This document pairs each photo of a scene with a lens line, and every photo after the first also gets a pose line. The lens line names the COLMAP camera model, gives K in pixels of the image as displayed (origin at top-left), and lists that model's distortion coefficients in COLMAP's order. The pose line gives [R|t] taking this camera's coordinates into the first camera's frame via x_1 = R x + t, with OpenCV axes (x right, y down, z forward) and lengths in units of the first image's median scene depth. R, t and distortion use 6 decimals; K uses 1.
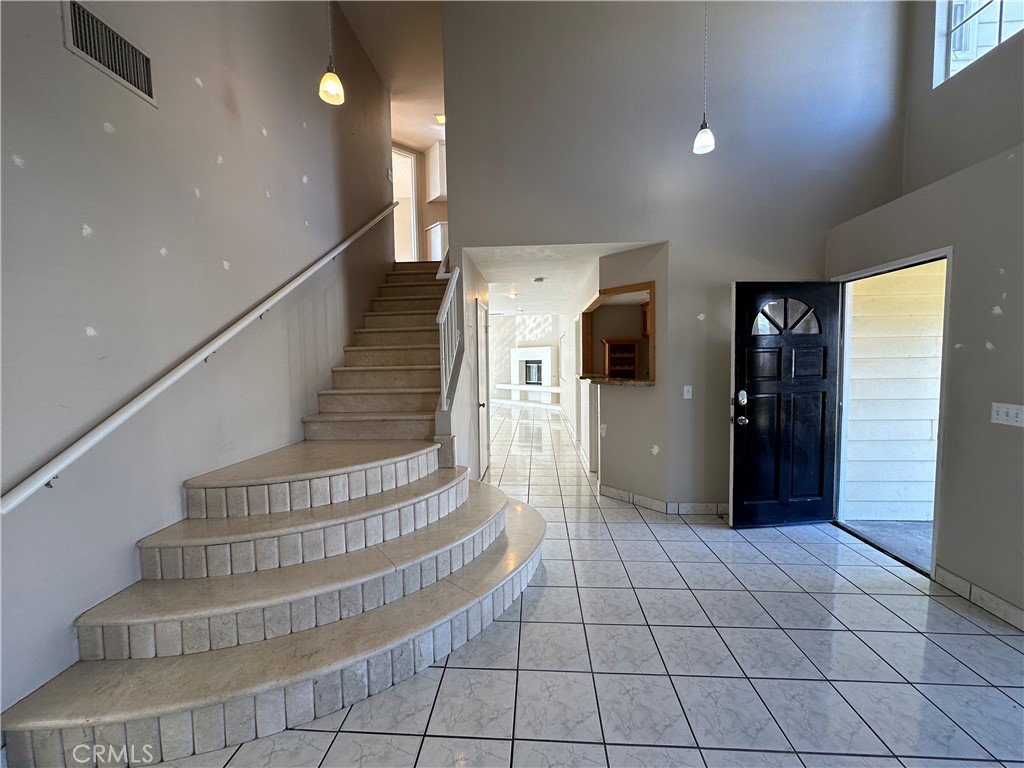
lens RADIAL K [[408.3, 0, 511.0], [0, 408.3, 386.5], [0, 0, 1]] dist [-0.002266, 0.000919]
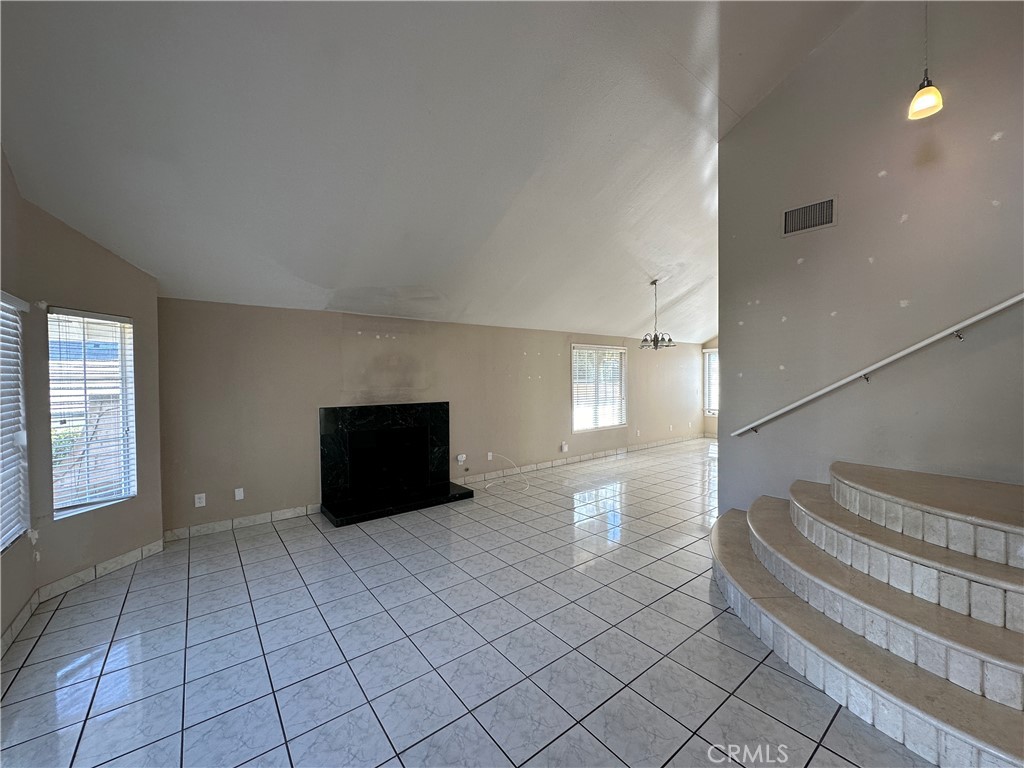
lens RADIAL K [[408.3, 0, 509.3], [0, 408.3, 386.3], [0, 0, 1]] dist [-0.002266, 0.000919]
pose [[-0.751426, 0.034152, -0.658933, 0.728413], [-0.027487, 0.996172, 0.082977, -0.090685], [0.659245, 0.080463, -0.747611, 0.859023]]
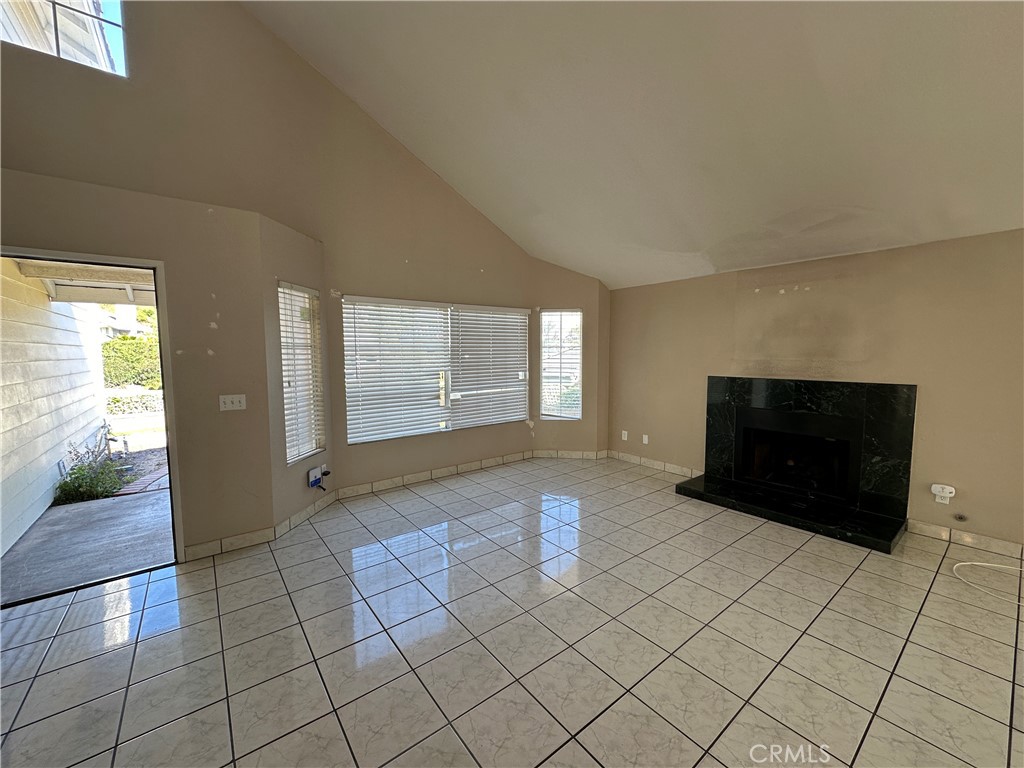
lens RADIAL K [[408.3, 0, 511.7], [0, 408.3, 383.8], [0, 0, 1]] dist [-0.002266, 0.000919]
pose [[-0.663079, -0.041910, 0.747375, -0.285555], [0.067347, 0.991042, 0.115325, -0.058482], [-0.745514, 0.126803, -0.654317, 0.777585]]
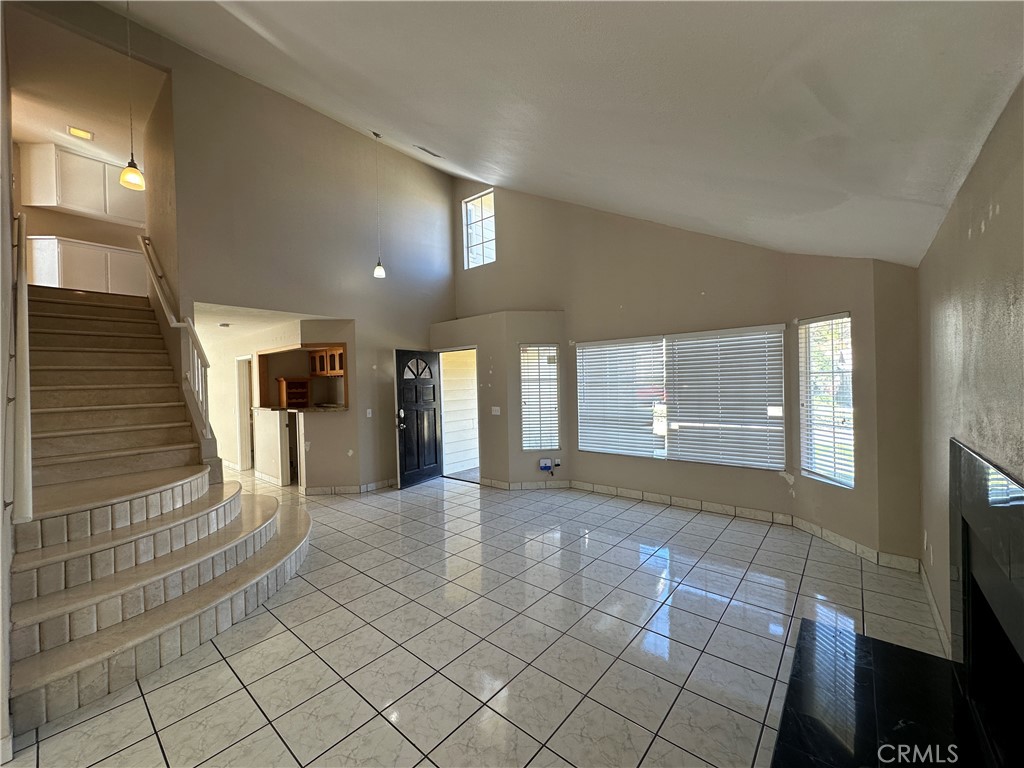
lens RADIAL K [[408.3, 0, 507.9], [0, 408.3, 386.9], [0, 0, 1]] dist [-0.002266, 0.000919]
pose [[0.602616, -0.009396, 0.797976, -0.578799], [0.072288, 0.996463, -0.042857, 0.021536], [-0.794751, 0.083510, 0.601163, -0.455724]]
